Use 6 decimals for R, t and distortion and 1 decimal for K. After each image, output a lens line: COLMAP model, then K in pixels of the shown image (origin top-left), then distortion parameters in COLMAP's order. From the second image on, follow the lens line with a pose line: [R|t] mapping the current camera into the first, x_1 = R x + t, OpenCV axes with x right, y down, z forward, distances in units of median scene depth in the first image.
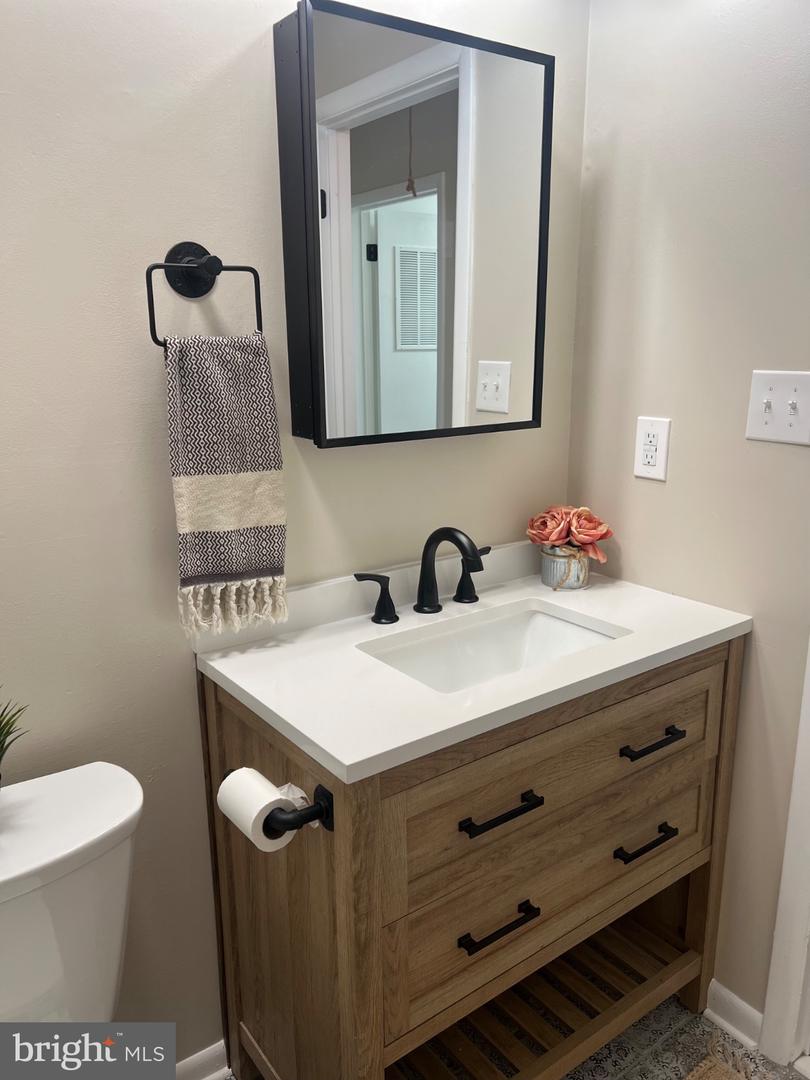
lens RADIAL K [[811.1, 0, 404.3], [0, 811.1, 542.6], [0, 0, 1]] dist [0.061354, -0.030120]
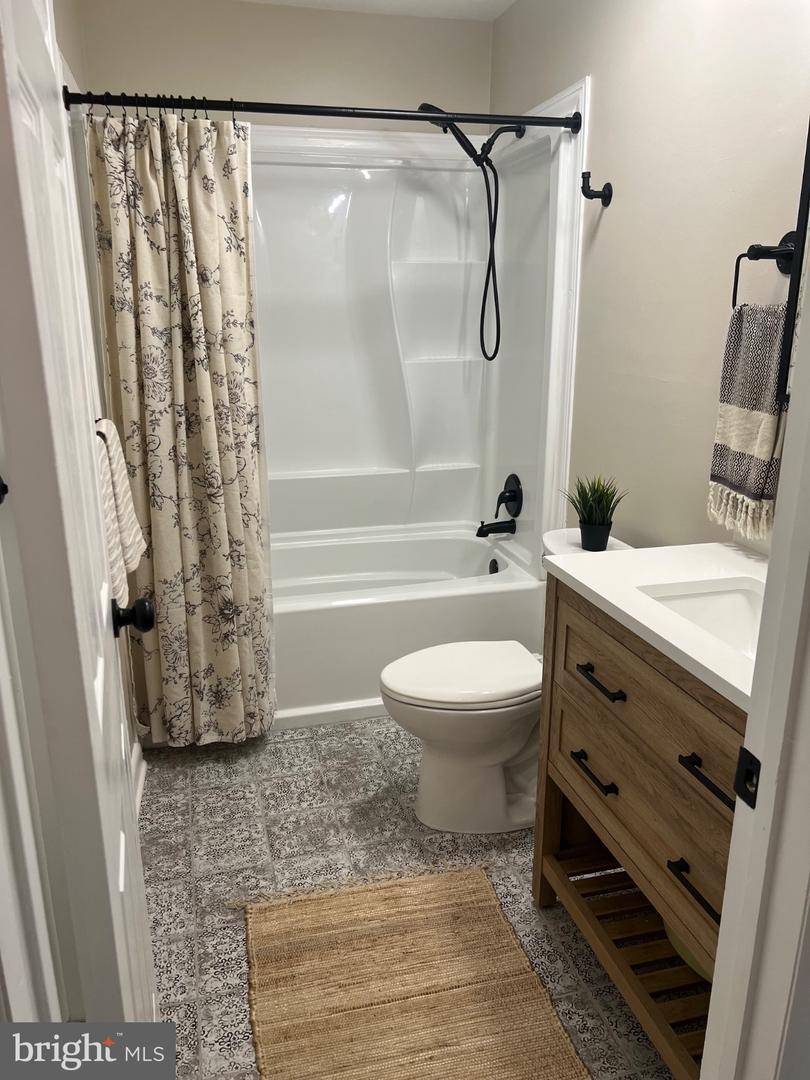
lens RADIAL K [[811.1, 0, 403.0], [0, 811.1, 541.3], [0, 0, 1]] dist [0.061354, -0.030120]
pose [[-0.363622, 0.268249, -0.892088, 1.226515], [-0.224800, 0.904071, 0.363483, -0.247565], [0.904016, 0.332712, -0.268437, 0.918344]]
